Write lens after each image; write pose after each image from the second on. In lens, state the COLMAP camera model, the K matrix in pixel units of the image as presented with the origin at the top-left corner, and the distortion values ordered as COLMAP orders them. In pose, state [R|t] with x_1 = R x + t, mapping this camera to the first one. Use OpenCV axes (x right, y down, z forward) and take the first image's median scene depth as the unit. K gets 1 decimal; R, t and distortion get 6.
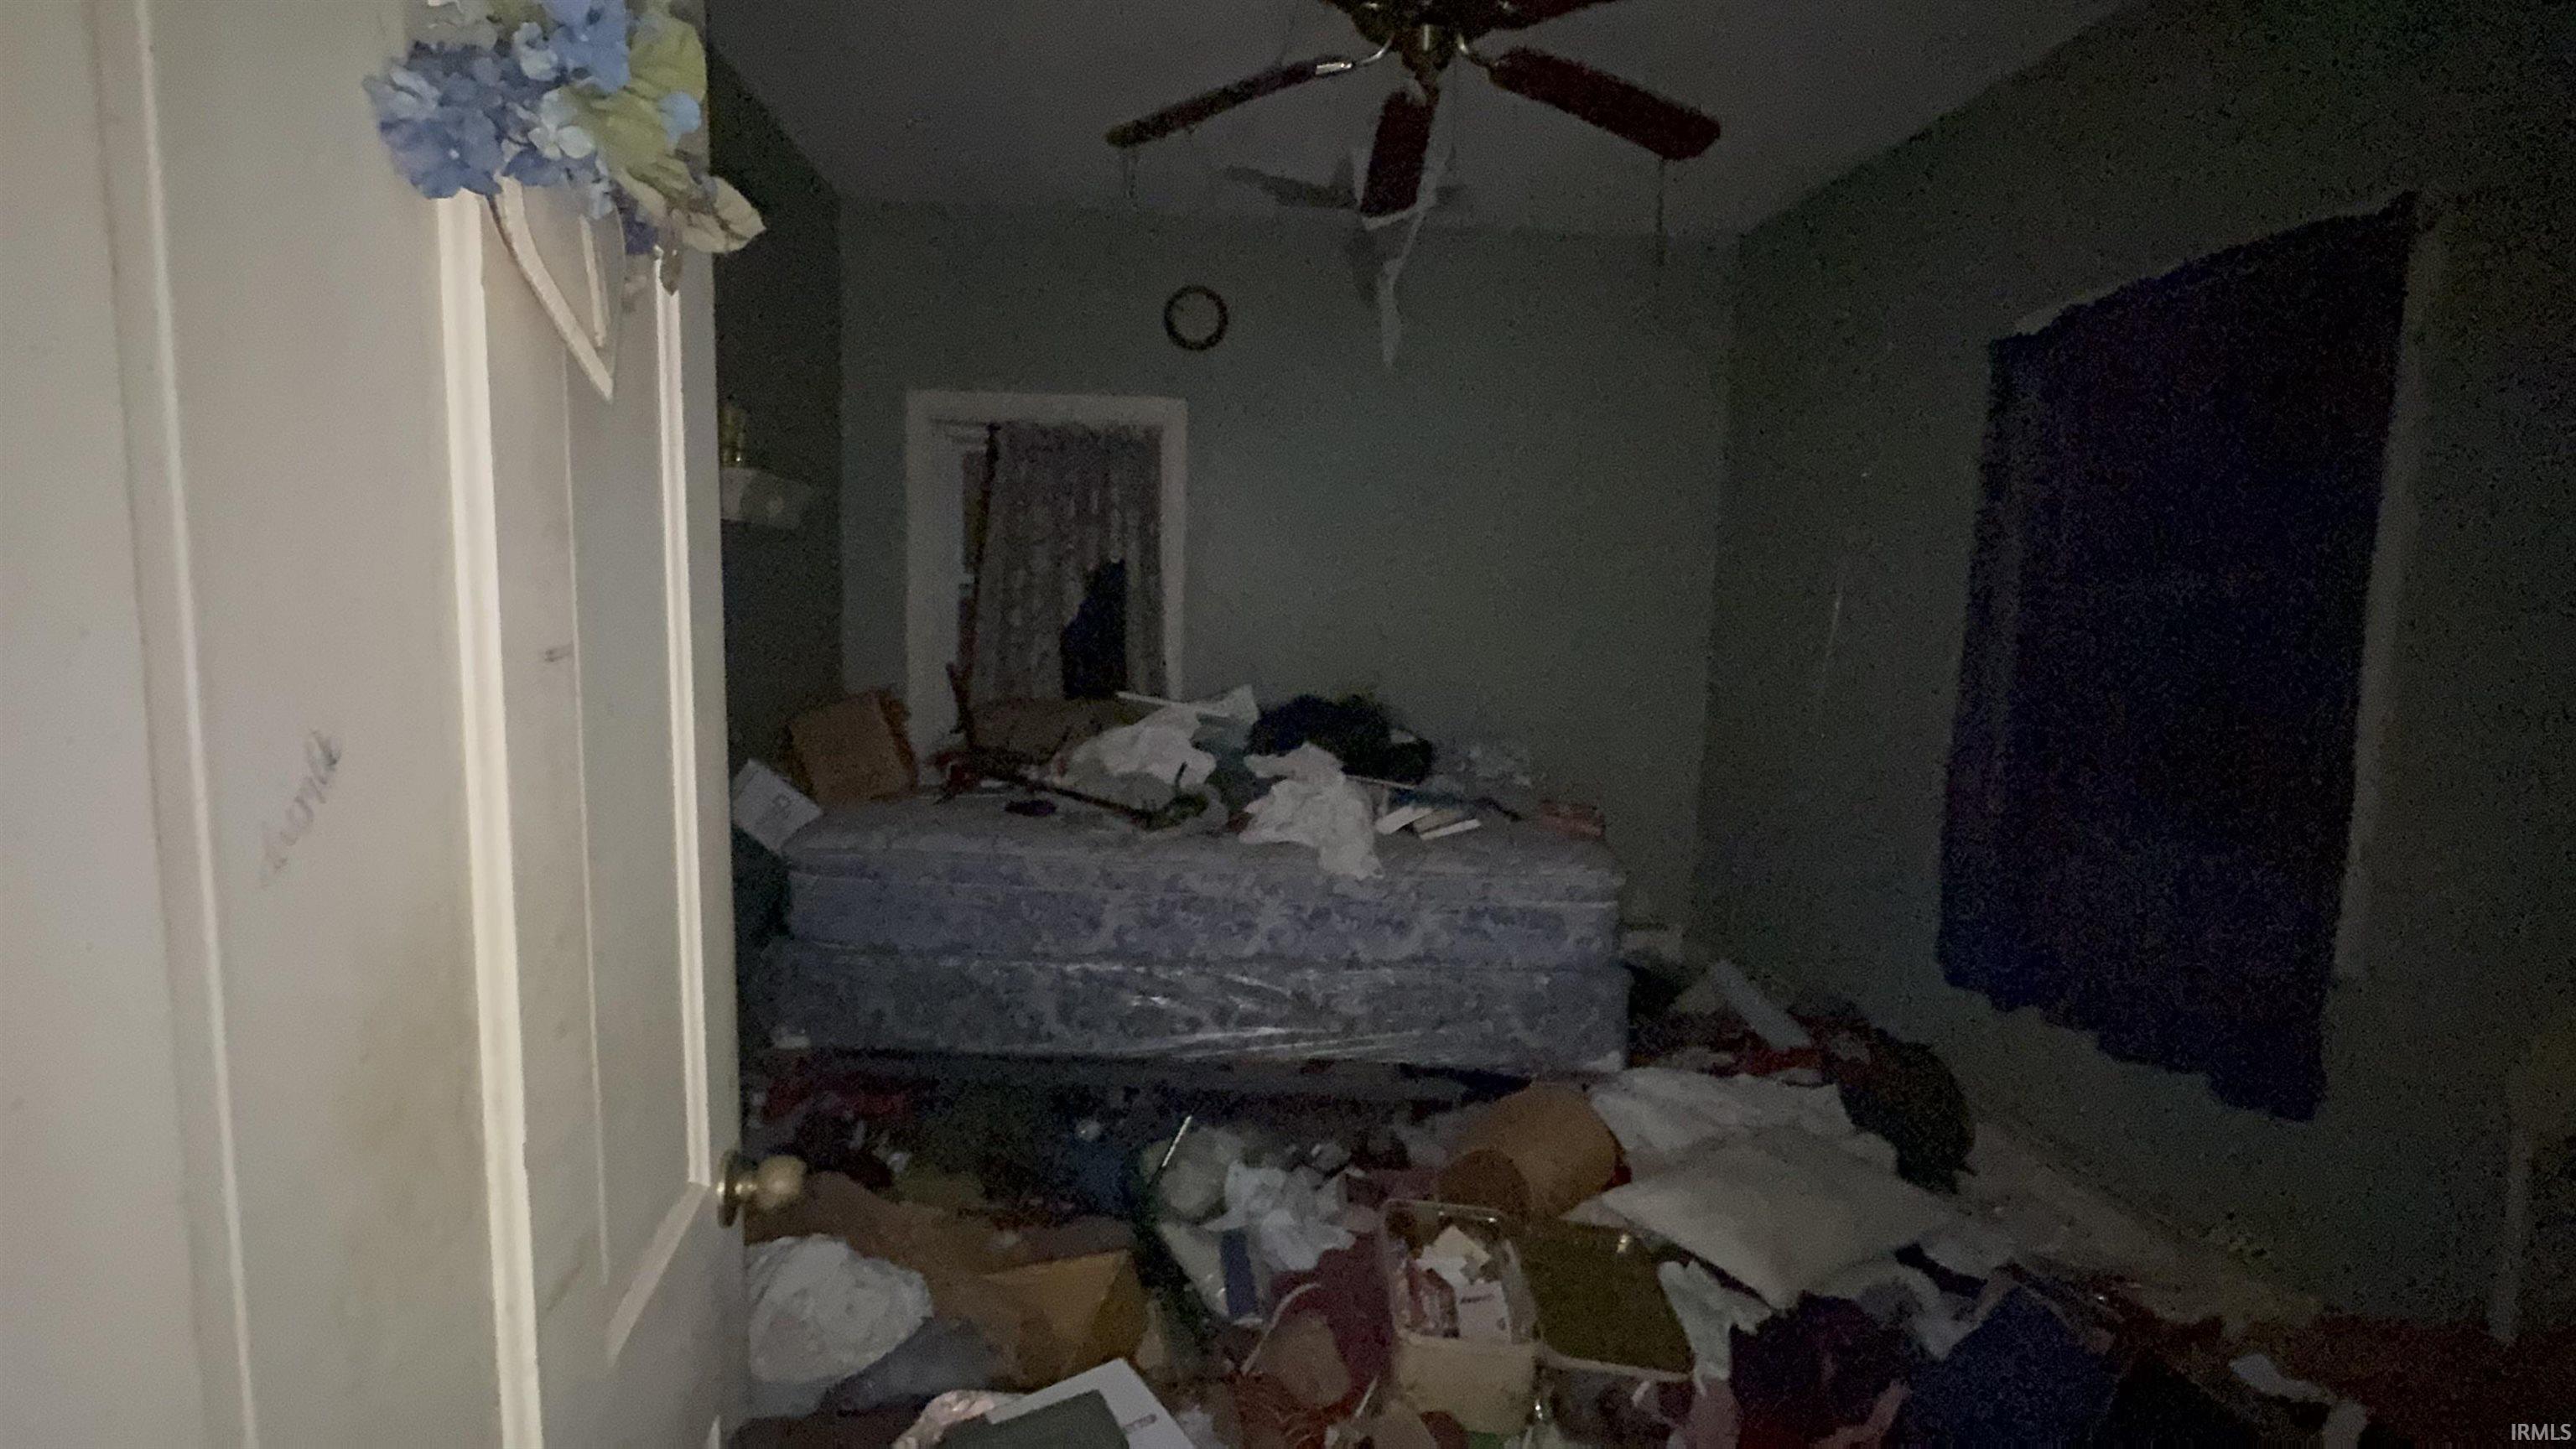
lens RADIAL K [[1188.5, 0, 1289.1], [0, 1188.5, 700.3], [0, 0, 1]] dist [-0.003489, 0.000654]
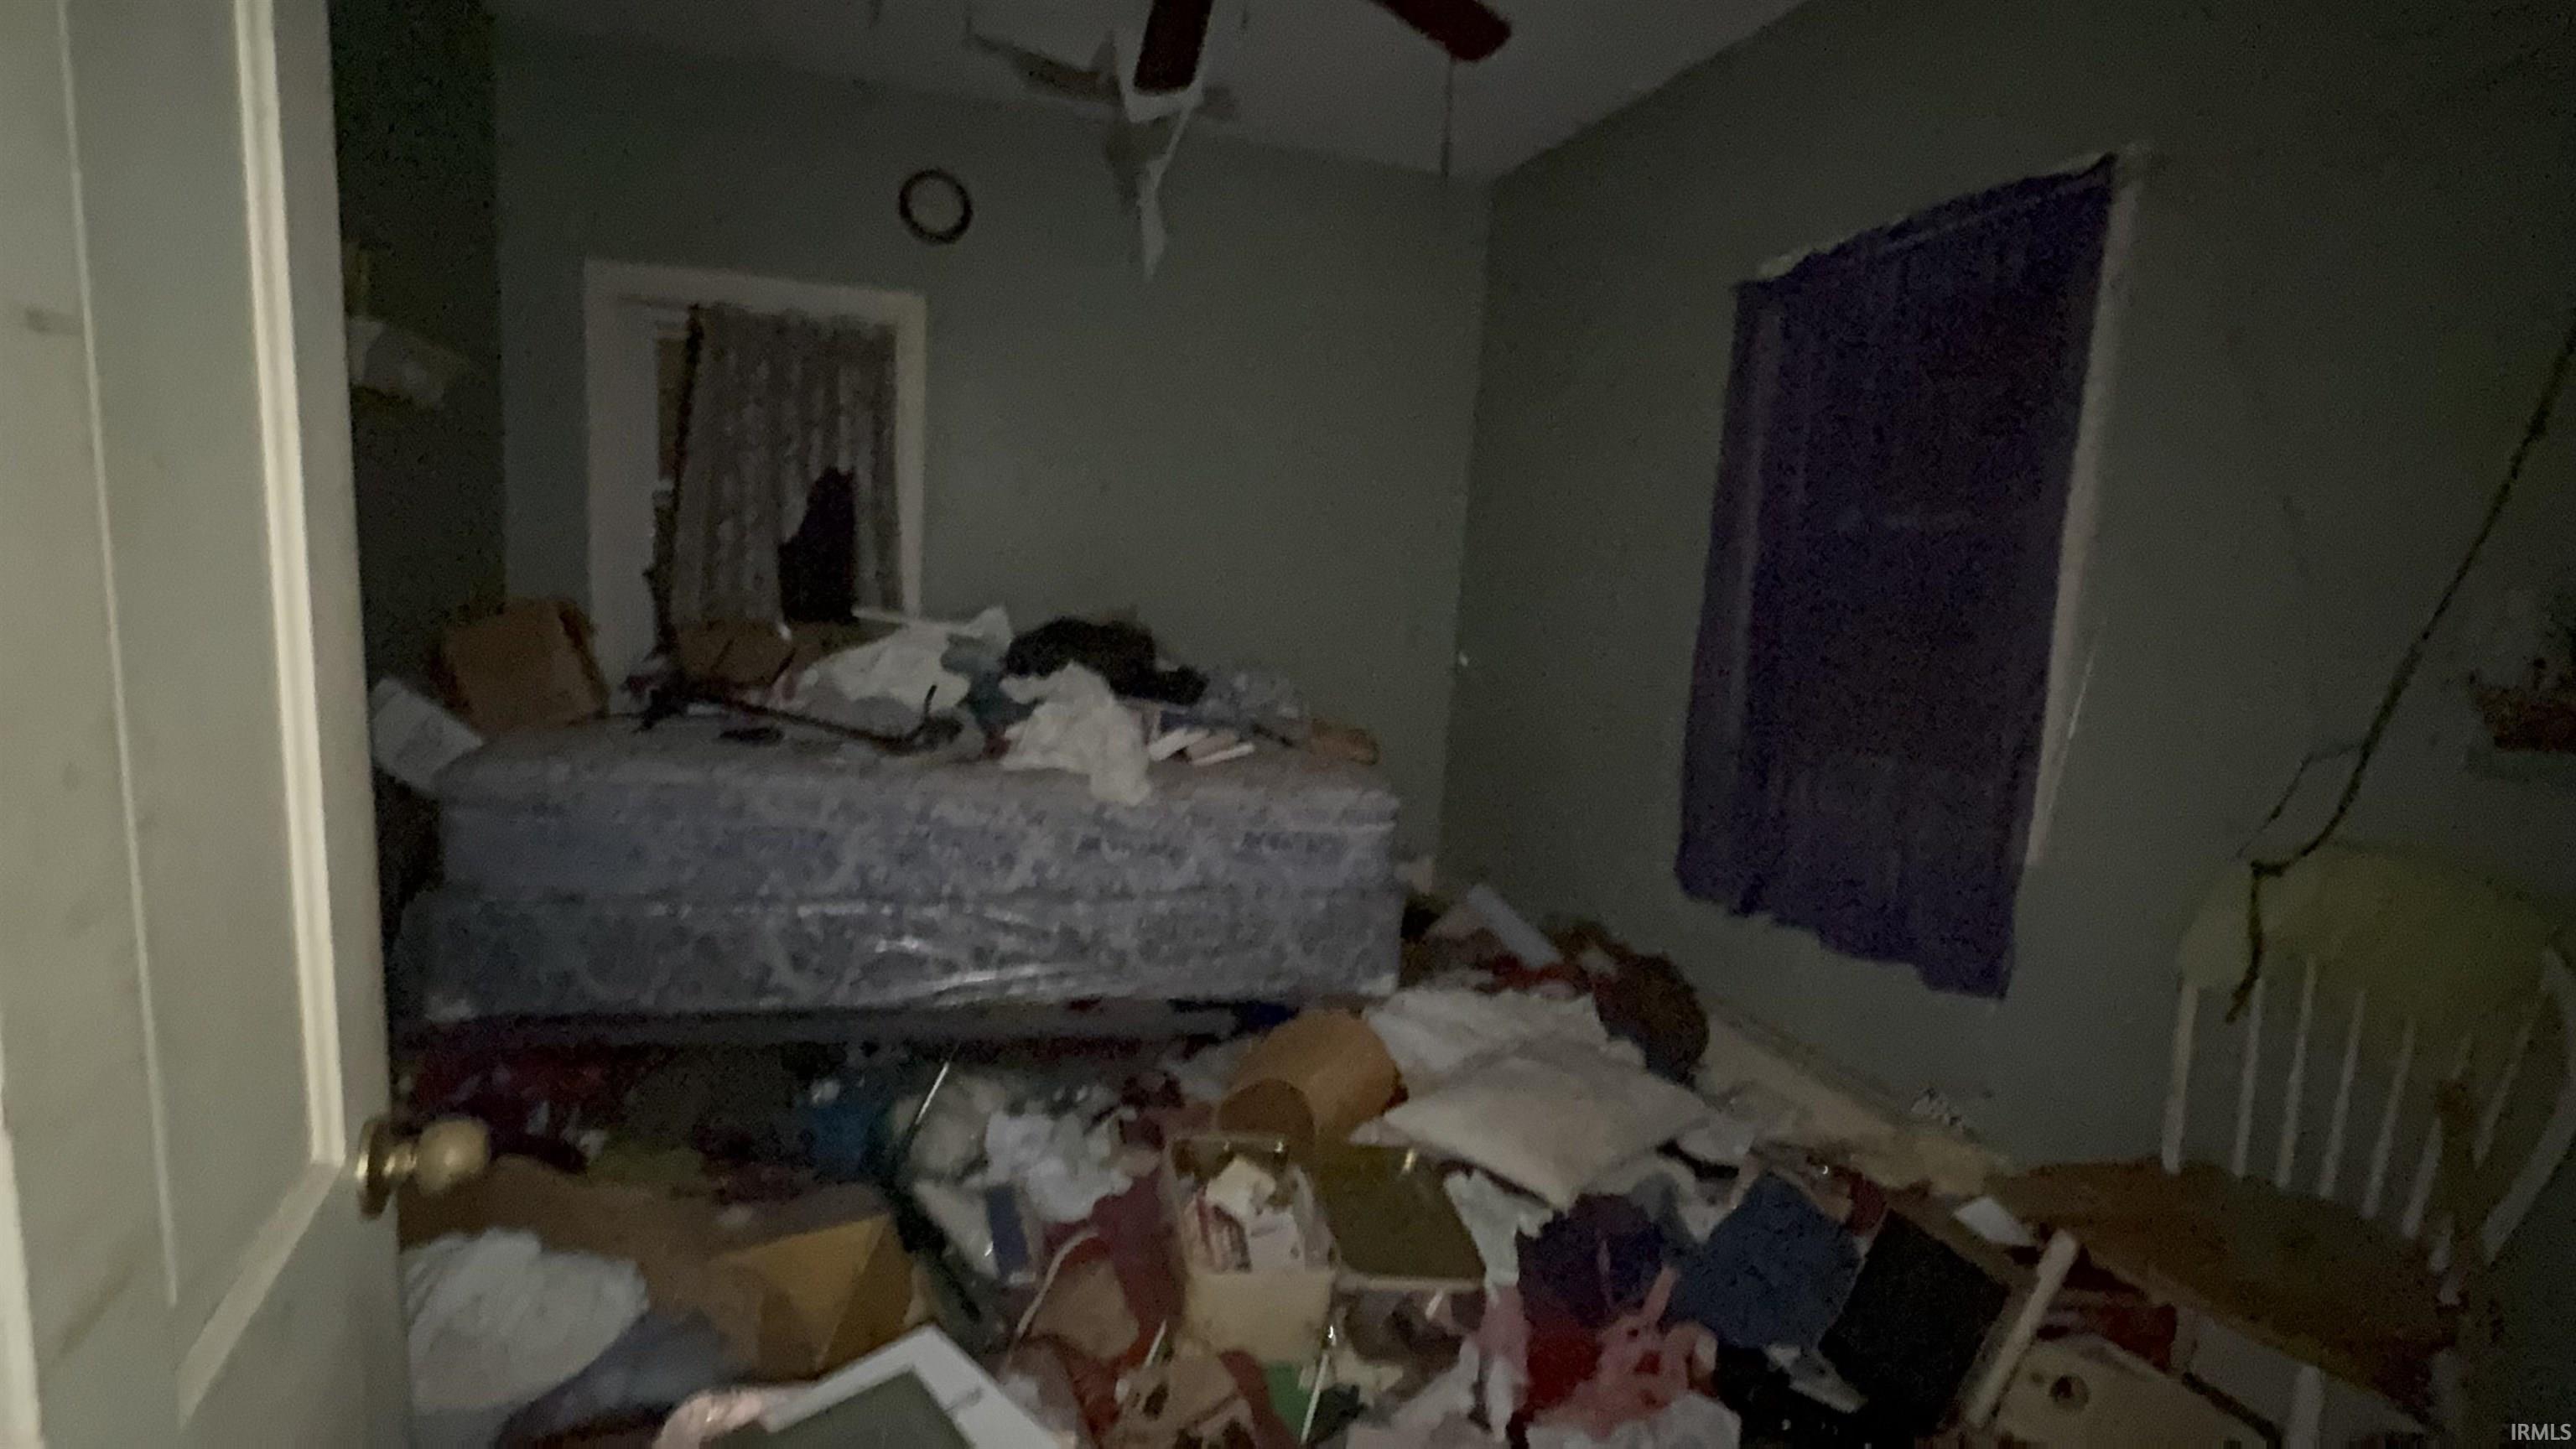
lens RADIAL K [[1188.5, 0, 1288.1], [0, 1188.5, 705.9], [0, 0, 1]] dist [-0.003489, 0.000654]
pose [[0.974226, -0.000011, 0.225576, -0.031889], [-0.008981, 0.999205, 0.038834, 0.034402], [-0.225397, -0.039858, 0.973451, 0.061996]]
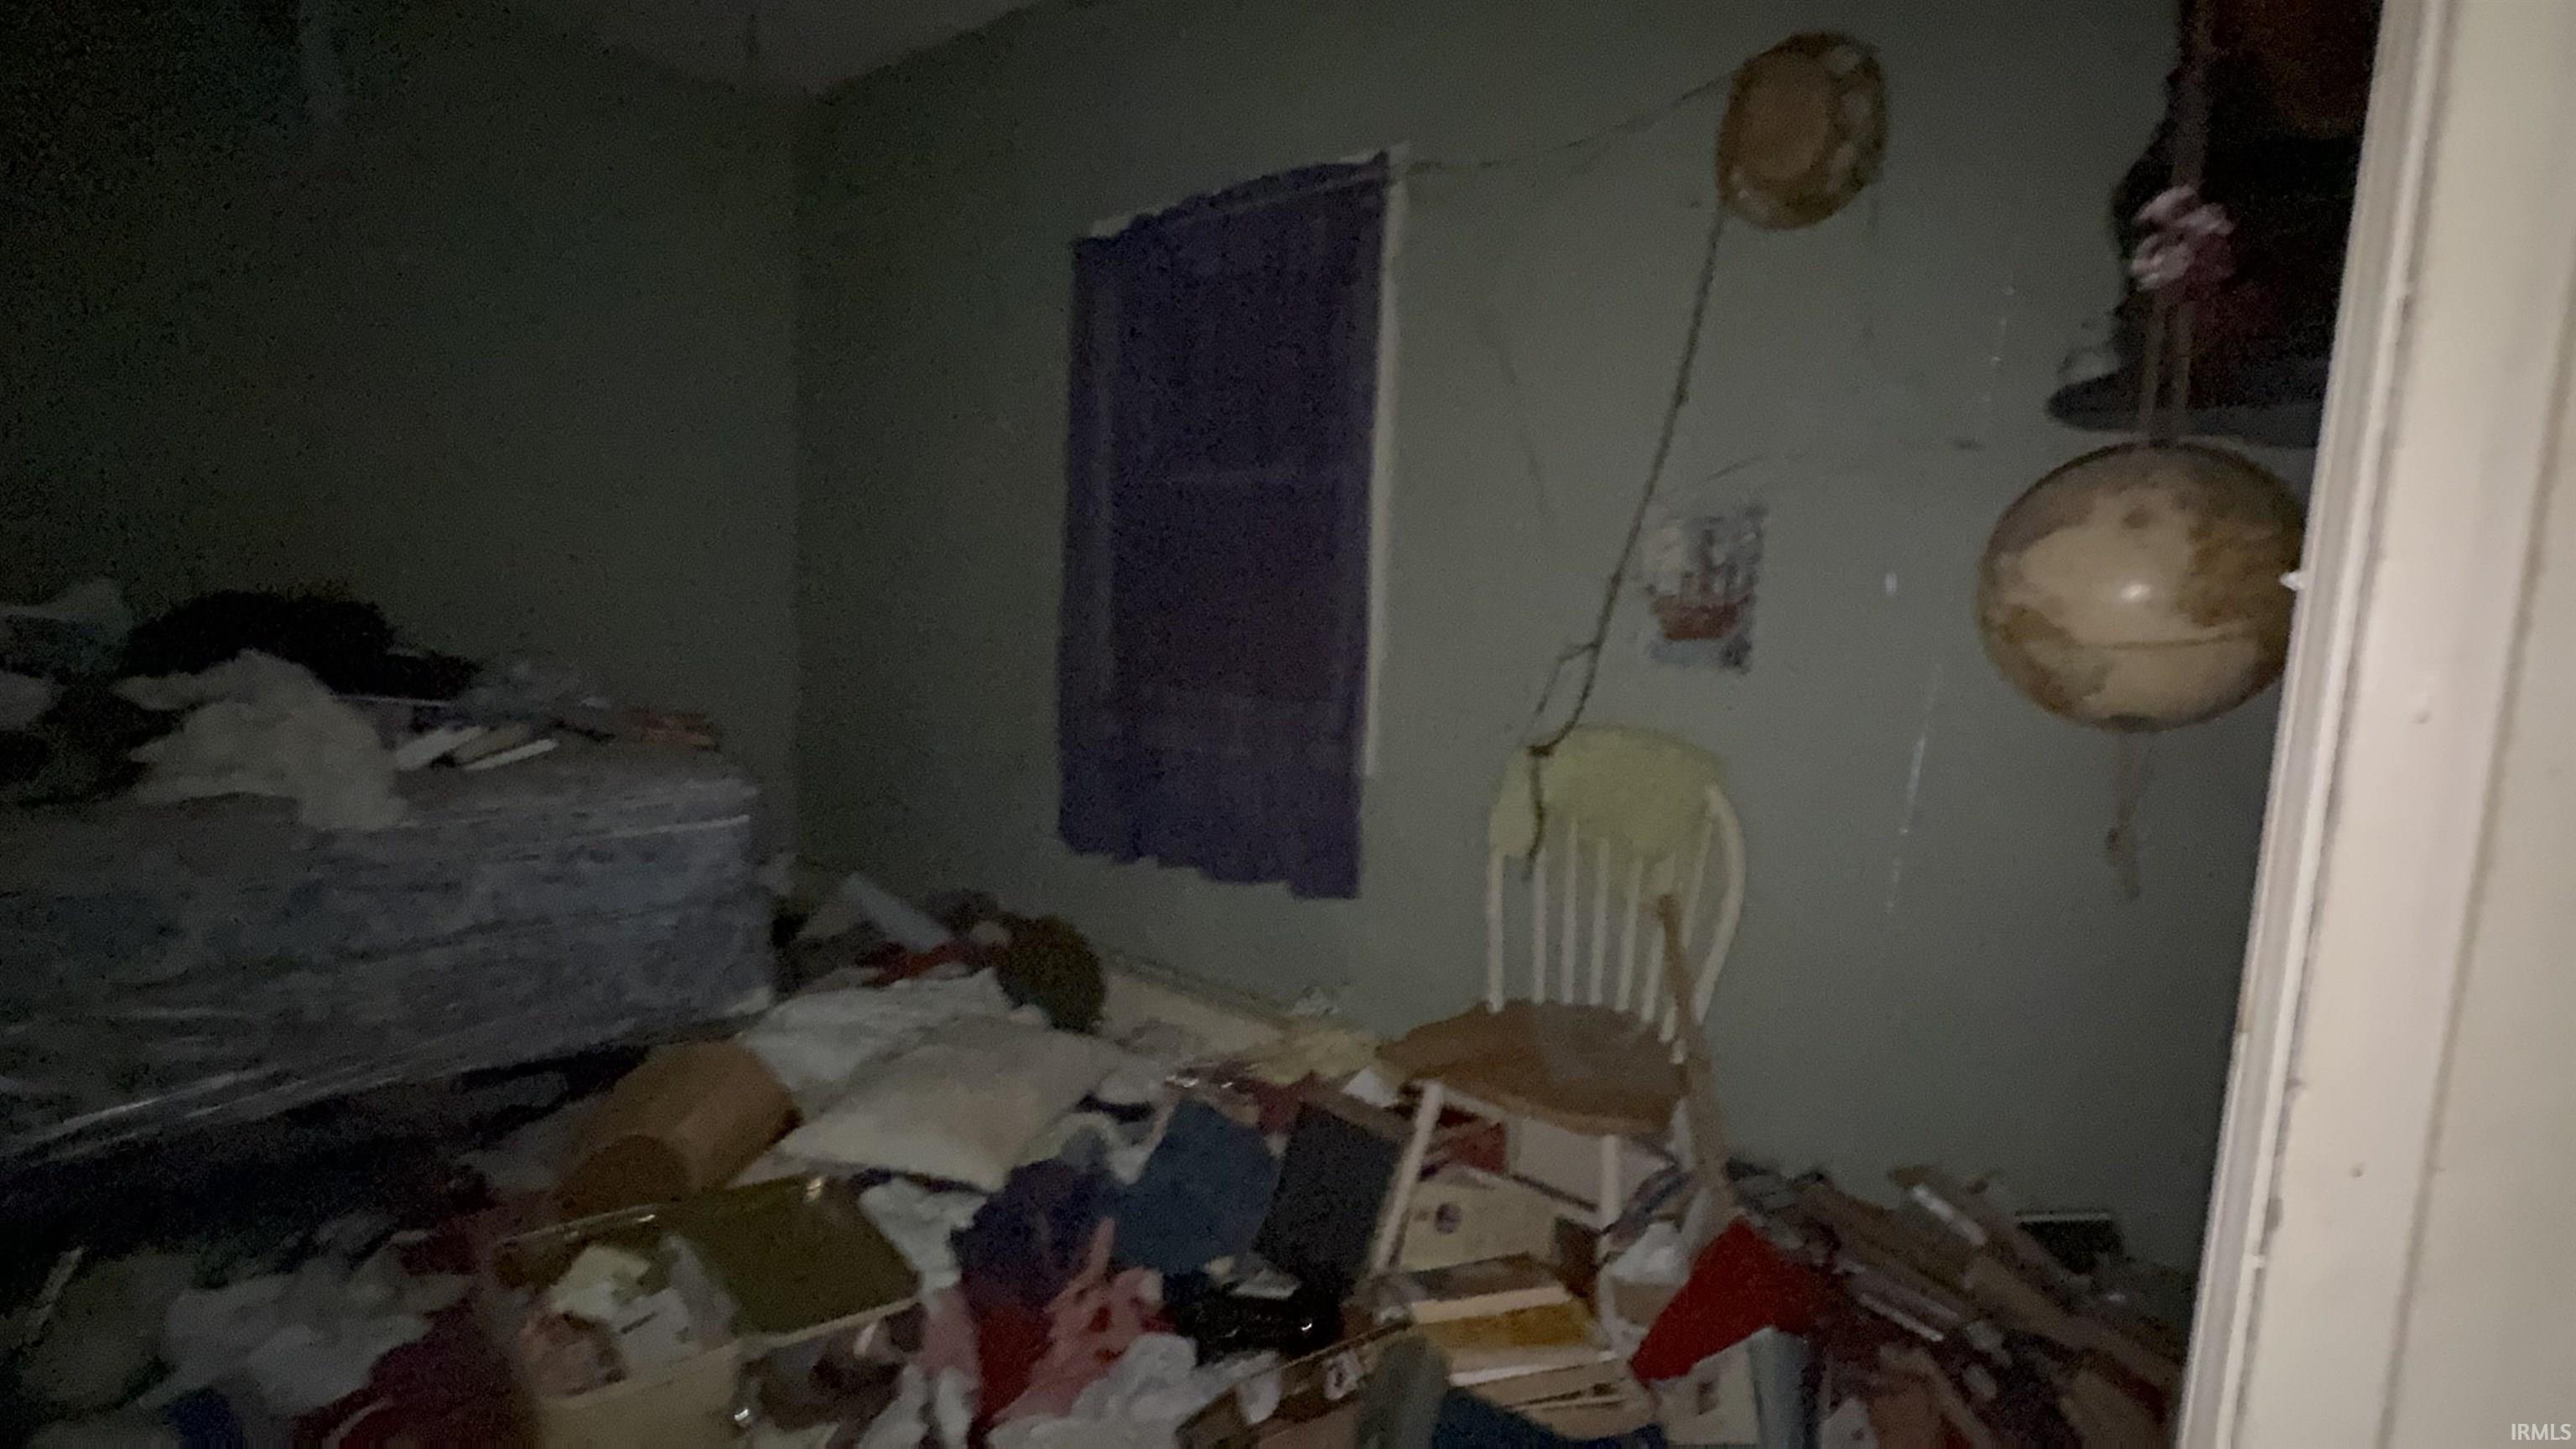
lens RADIAL K [[1188.5, 0, 1290.1], [0, 1188.5, 711.1], [0, 0, 1]] dist [-0.003489, 0.000654]
pose [[0.712523, -0.077851, 0.697316, -0.038680], [0.045756, 0.996866, 0.064539, 0.058062], [-0.700155, -0.014079, 0.713852, 0.118923]]
